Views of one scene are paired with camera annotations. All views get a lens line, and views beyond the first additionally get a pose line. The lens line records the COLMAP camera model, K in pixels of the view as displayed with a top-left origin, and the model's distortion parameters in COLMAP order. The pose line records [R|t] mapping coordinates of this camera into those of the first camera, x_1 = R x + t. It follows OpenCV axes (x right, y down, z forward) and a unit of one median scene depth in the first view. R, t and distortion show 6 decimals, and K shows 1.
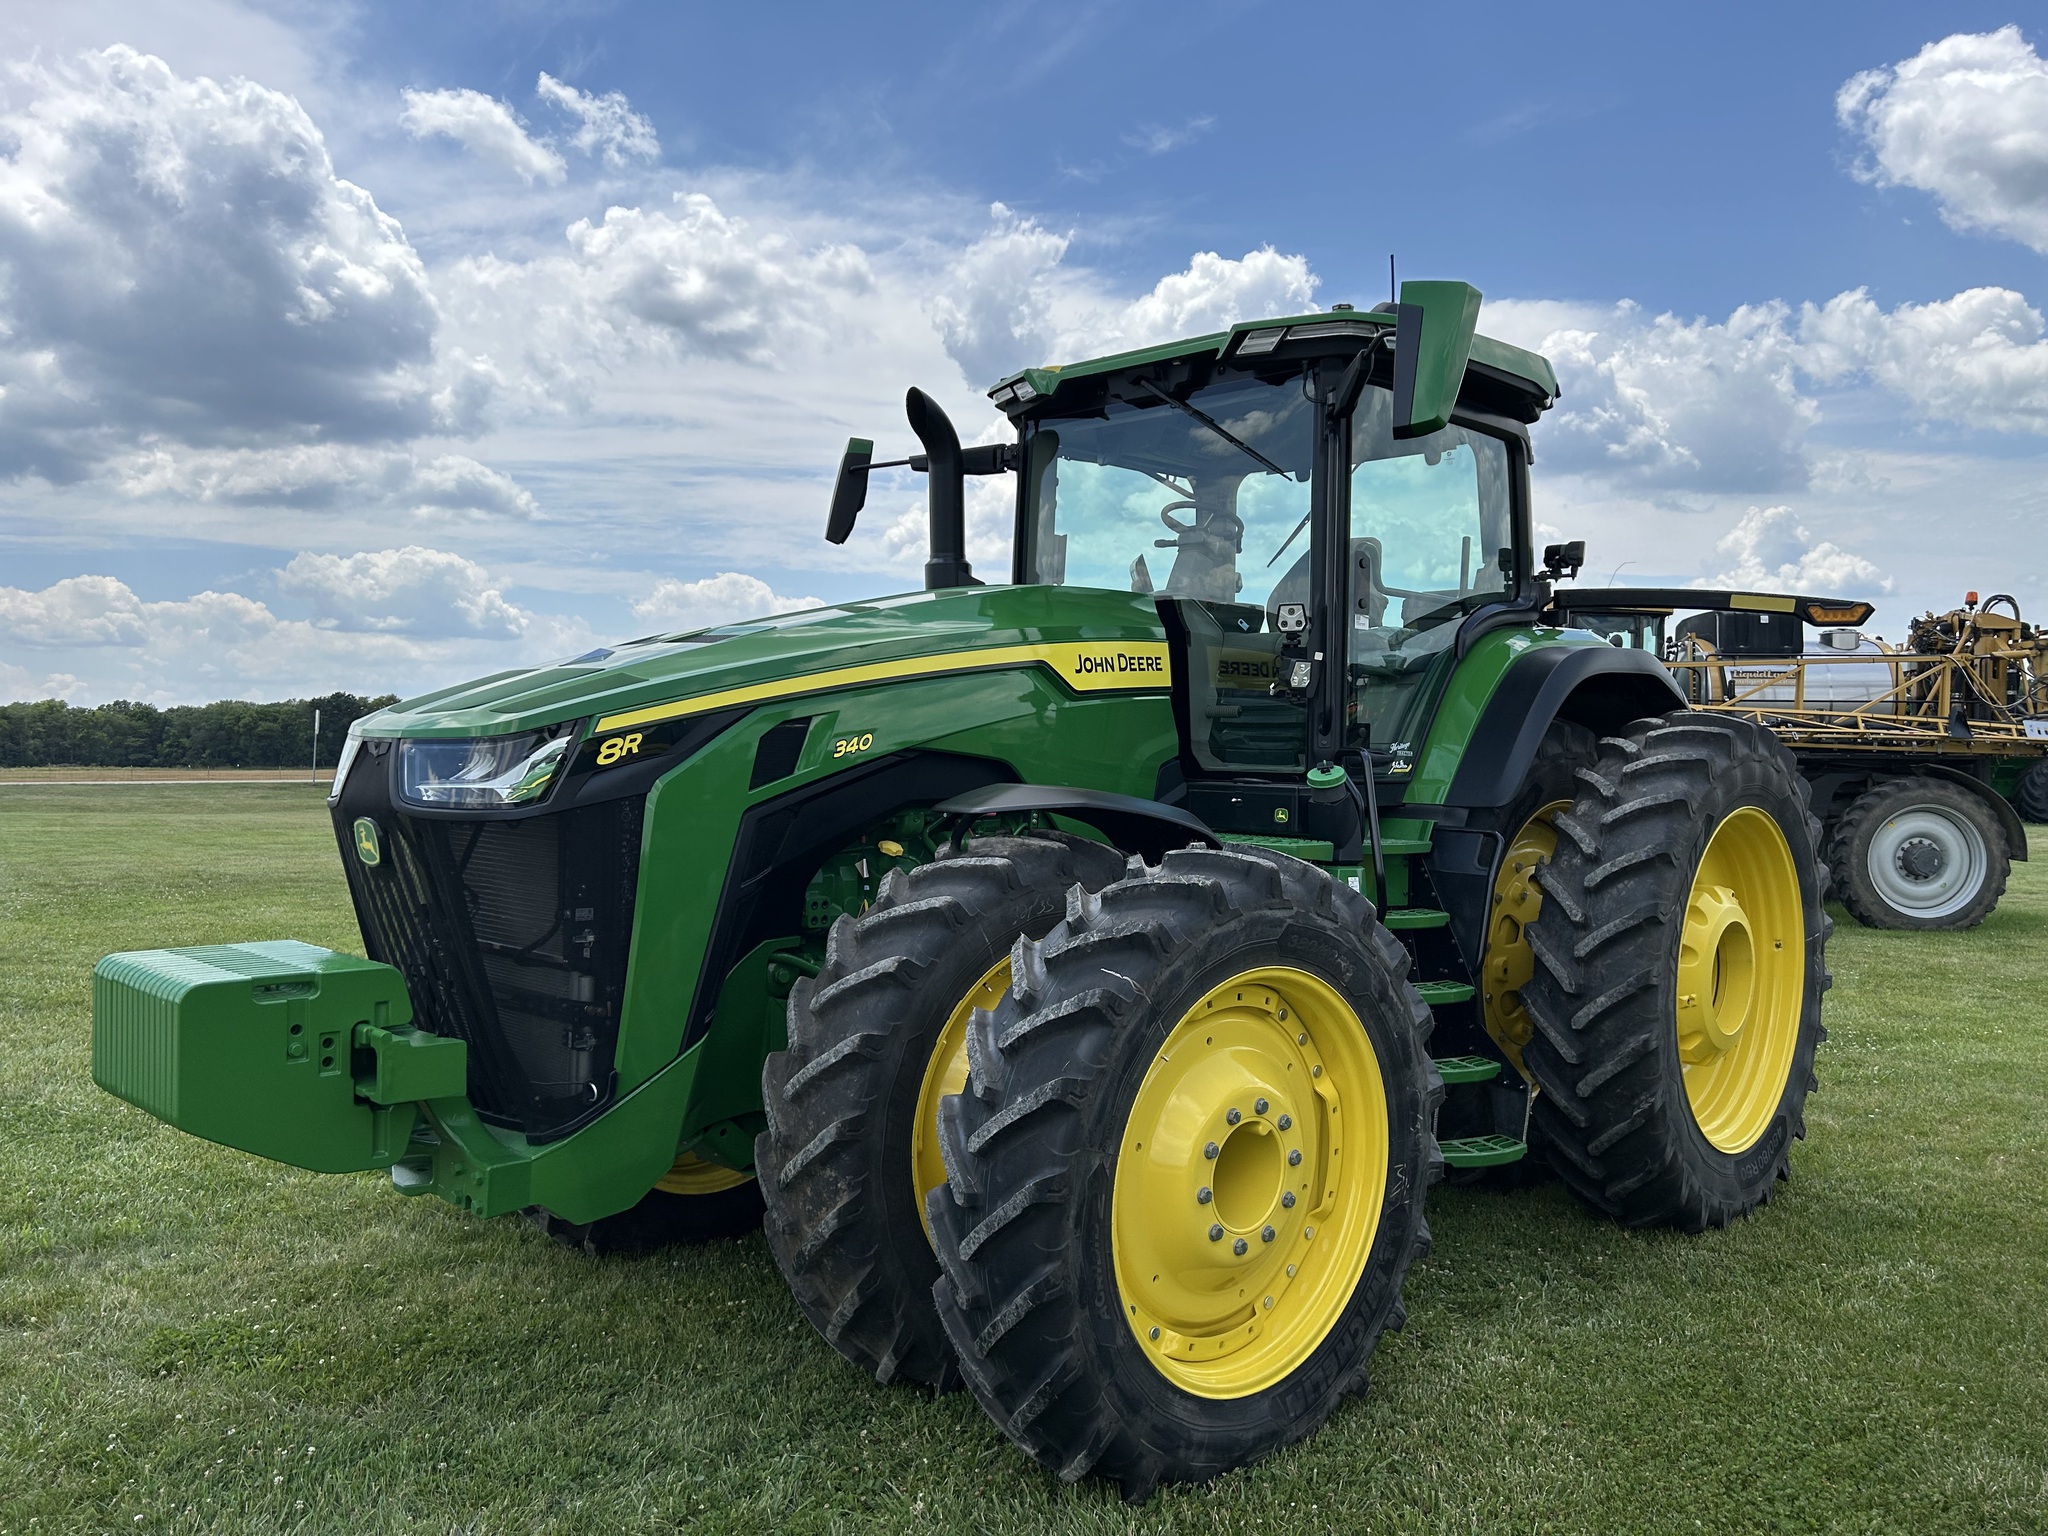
lens RADIAL K [[1531.8, 0, 1040.7], [0, 1531.8, 744.3], [0, 0, 1]] dist [0.059091, -0.061909]
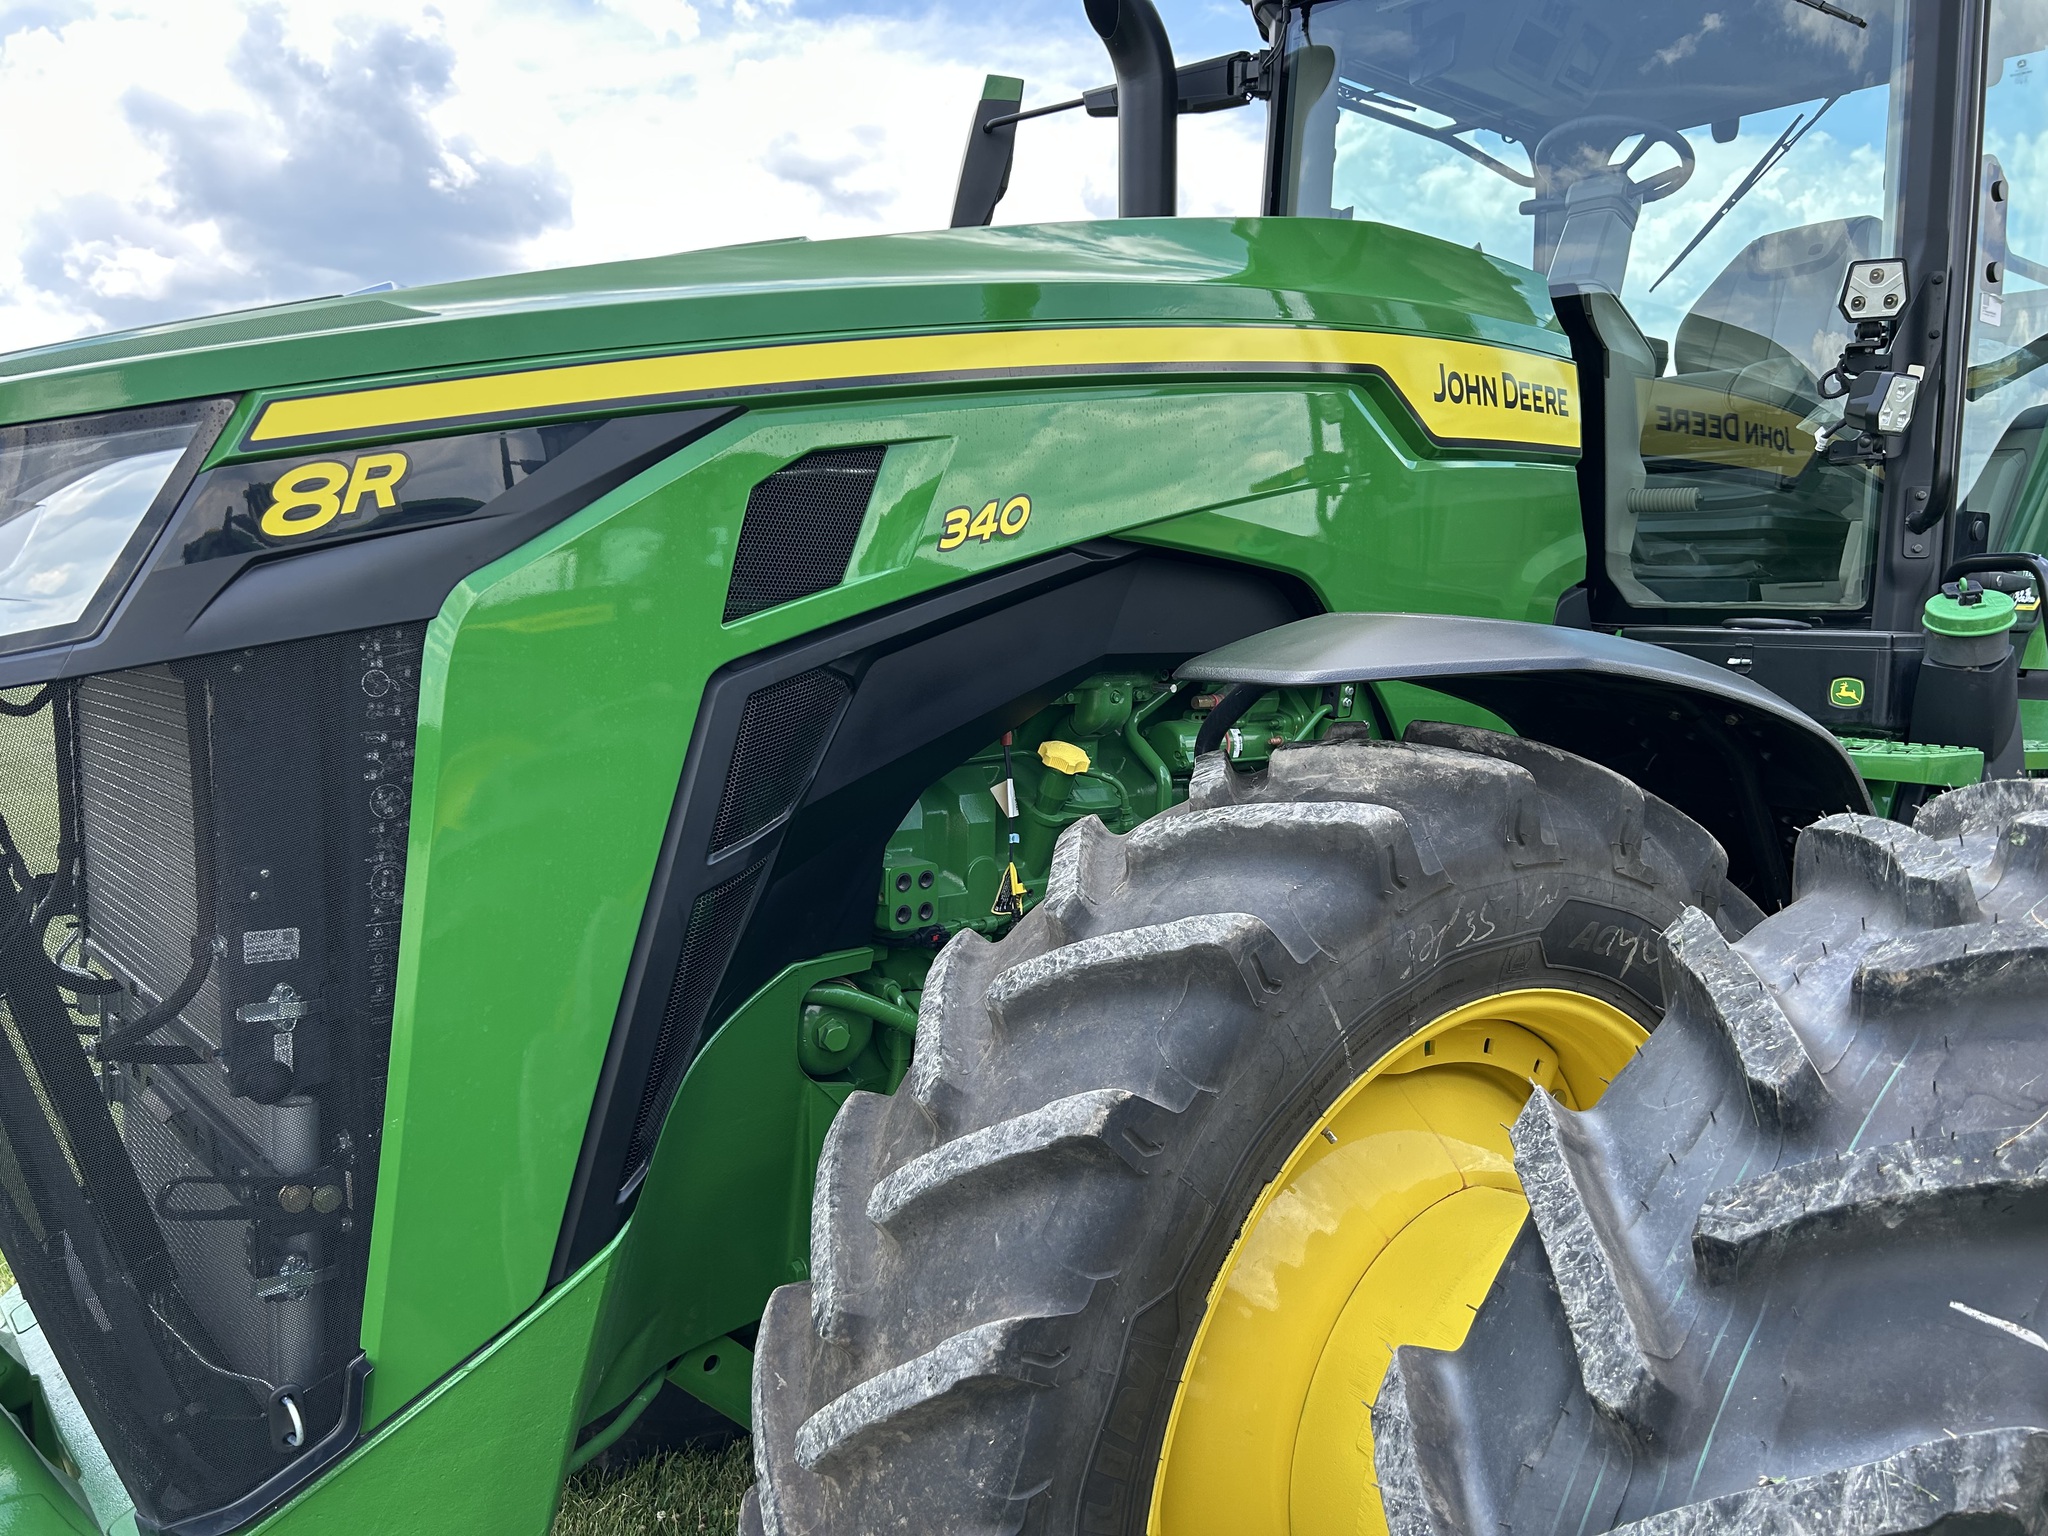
lens RADIAL K [[1531.8, 0, 1025.2], [0, 1531.8, 783.1], [0, 0, 1]] dist [0.059091, -0.061909]
pose [[0.995322, 0.014748, -0.095480, -0.079018], [-0.004251, 0.994008, 0.109225, 0.029337], [0.096518, -0.108308, 0.989421, 0.649198]]
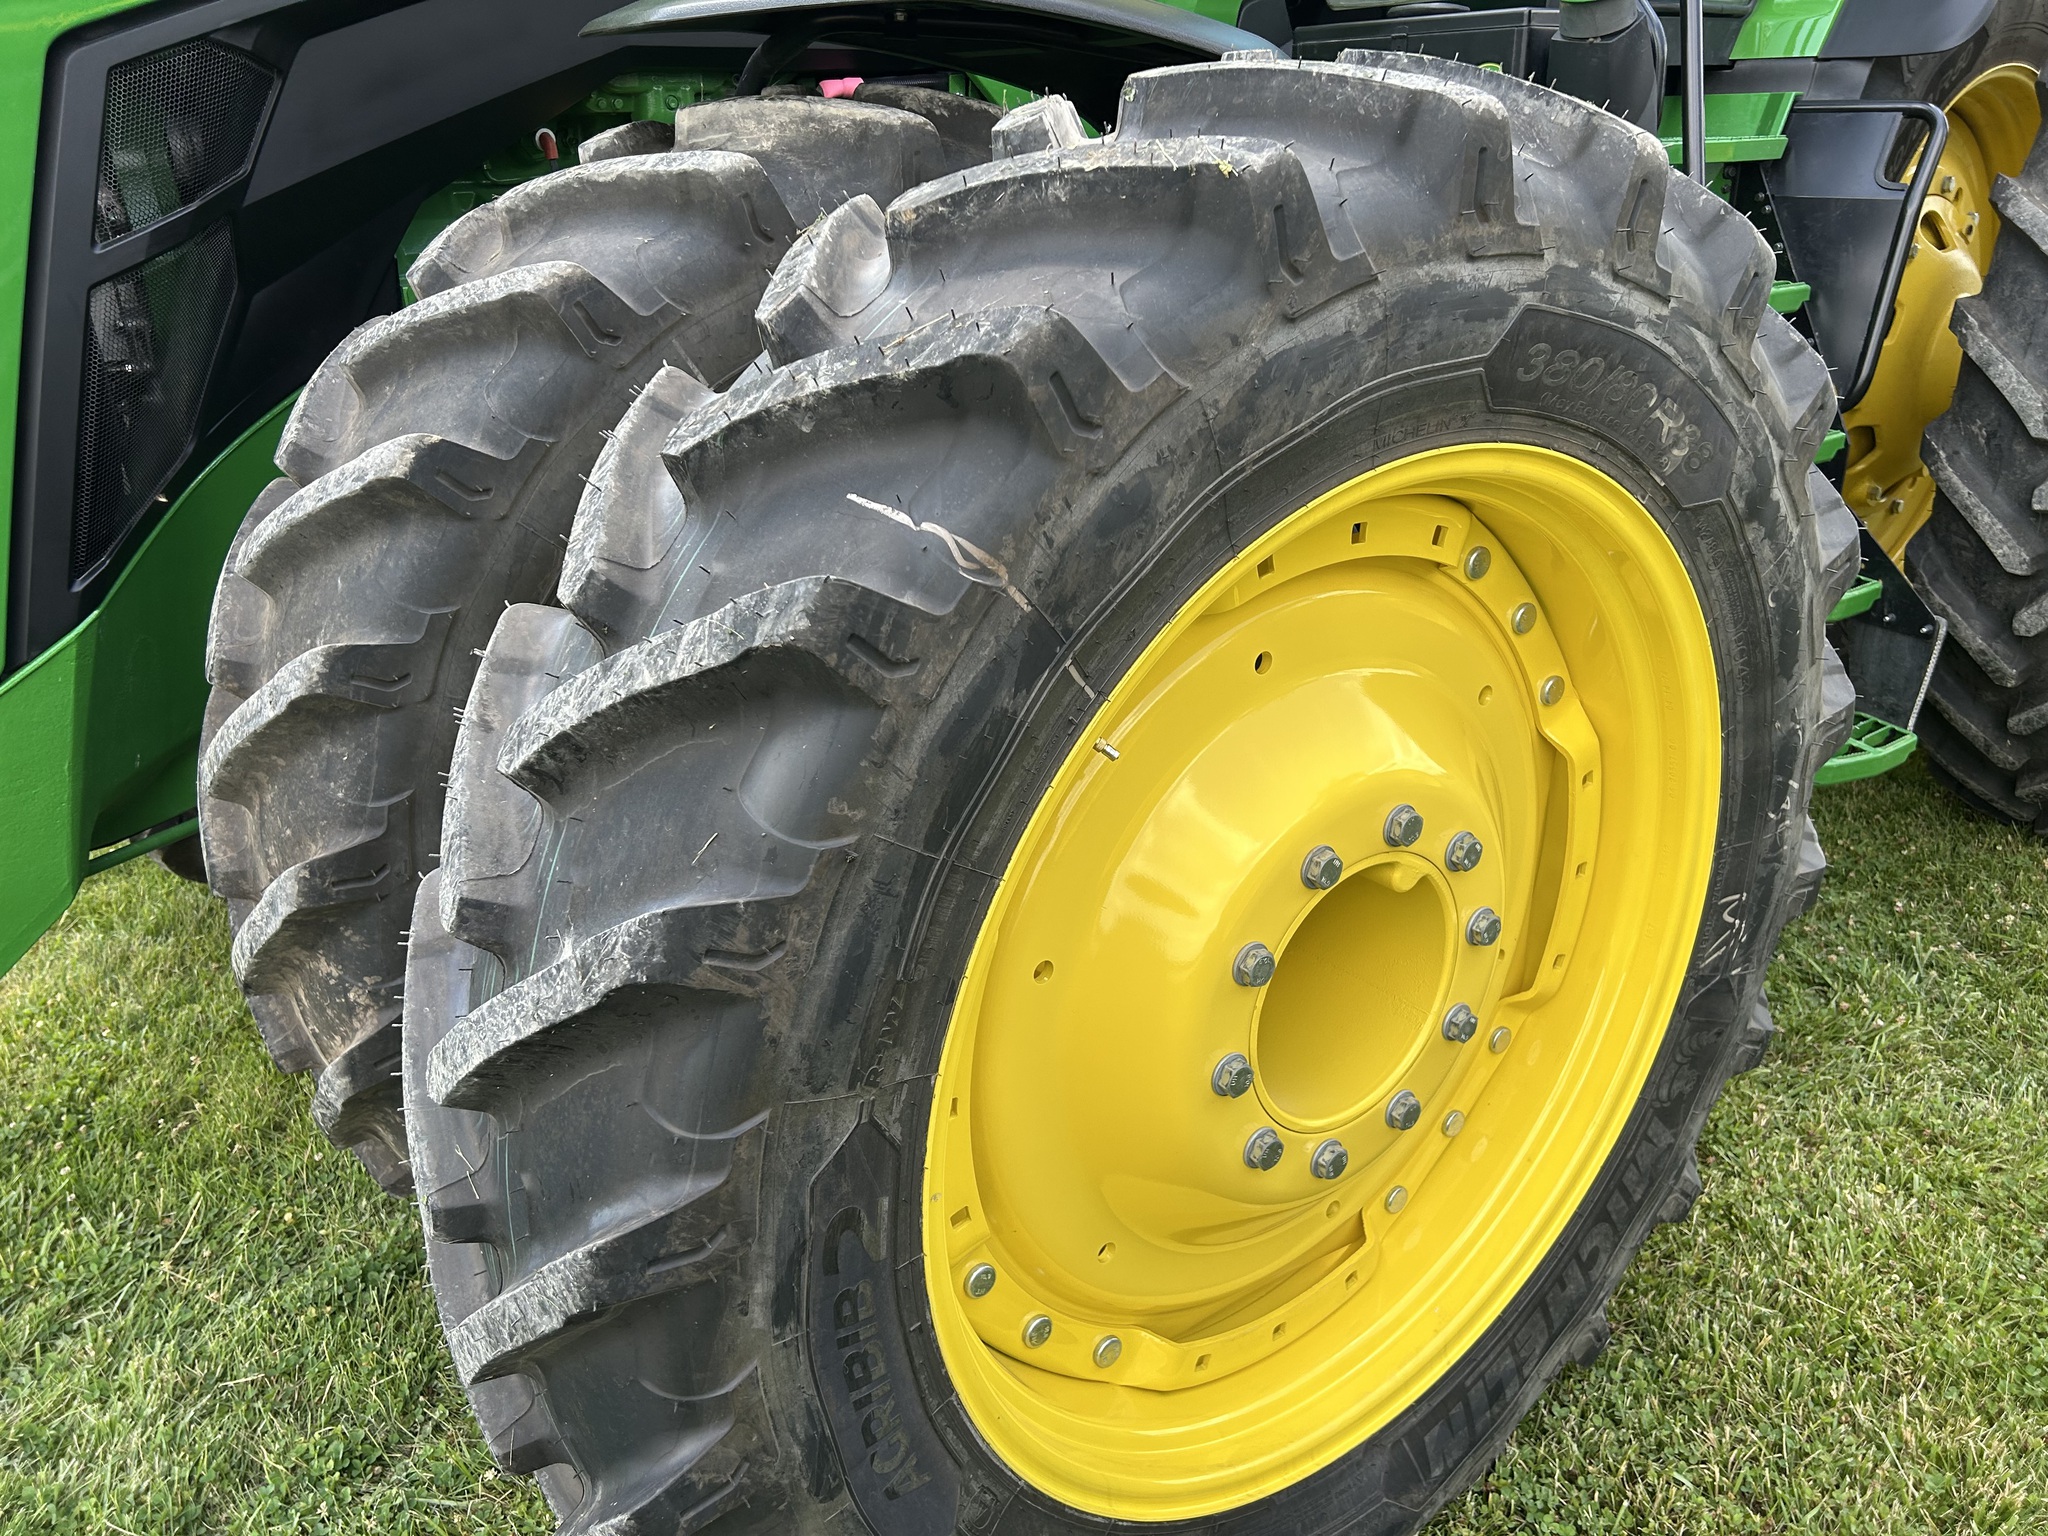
lens RADIAL K [[1531.8, 0, 1023.8], [0, 1531.8, 764.4], [0, 0, 1]] dist [0.059091, -0.061909]
pose [[0.994802, 0.000350, -0.101832, 0.087794], [0.038154, 0.925872, 0.375906, 0.077401], [0.094415, -0.377837, 0.921045, 0.637406]]
